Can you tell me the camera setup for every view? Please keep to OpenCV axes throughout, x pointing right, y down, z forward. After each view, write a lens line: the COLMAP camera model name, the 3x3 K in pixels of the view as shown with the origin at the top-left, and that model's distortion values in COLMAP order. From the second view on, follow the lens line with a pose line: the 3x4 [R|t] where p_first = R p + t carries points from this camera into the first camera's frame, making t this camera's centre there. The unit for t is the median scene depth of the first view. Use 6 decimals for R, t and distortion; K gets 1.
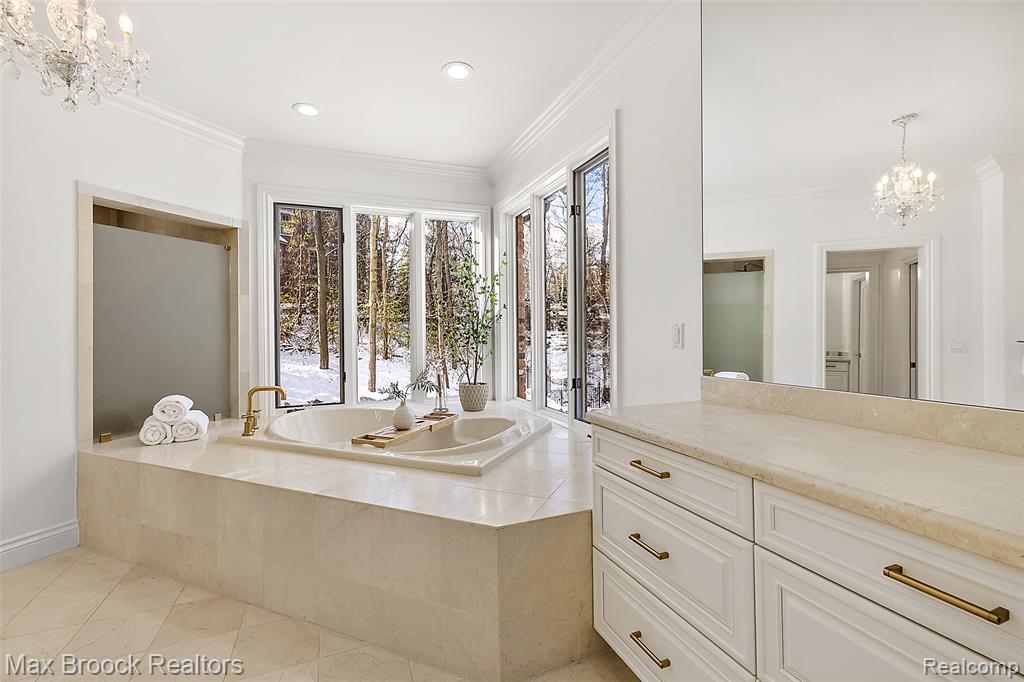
lens RADIAL K [[441.5, 0, 511.3], [0, 441.5, 339.1], [0, 0, 1]] dist [0.005199, -0.000093]
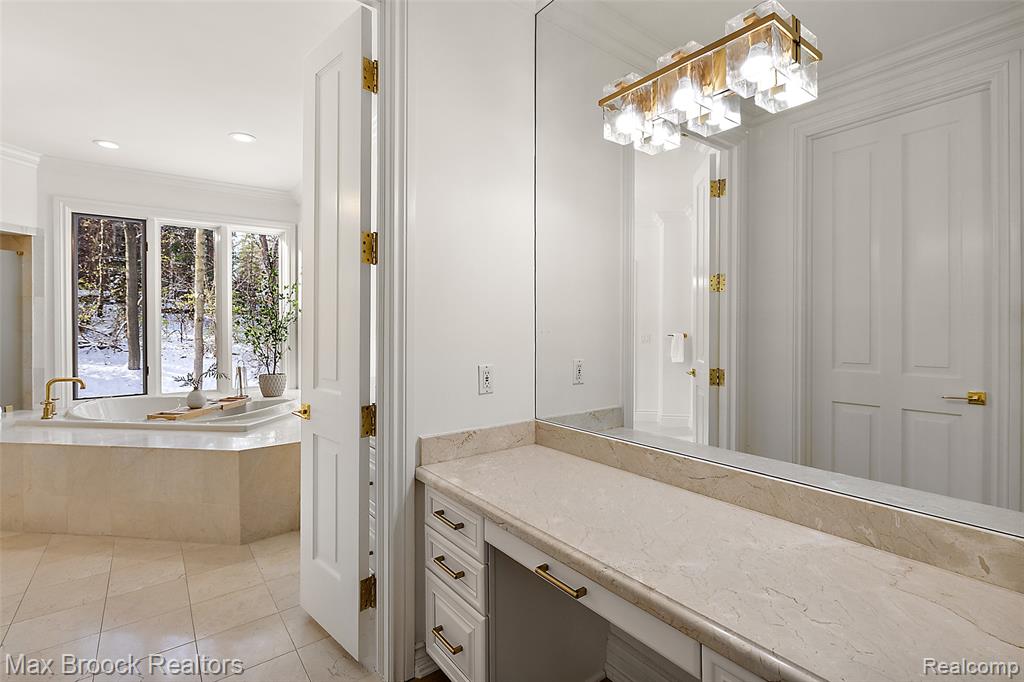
lens RADIAL K [[468.6, 0, 512.2], [0, 468.6, 333.6], [0, 0, 1]] dist [0.000728, 0.000577]
pose [[0.962538, 0.003211, 0.271128, 0.206214], [-0.002606, 0.999993, -0.002592, -0.008407], [-0.271134, 0.001789, 0.962540, -0.427944]]
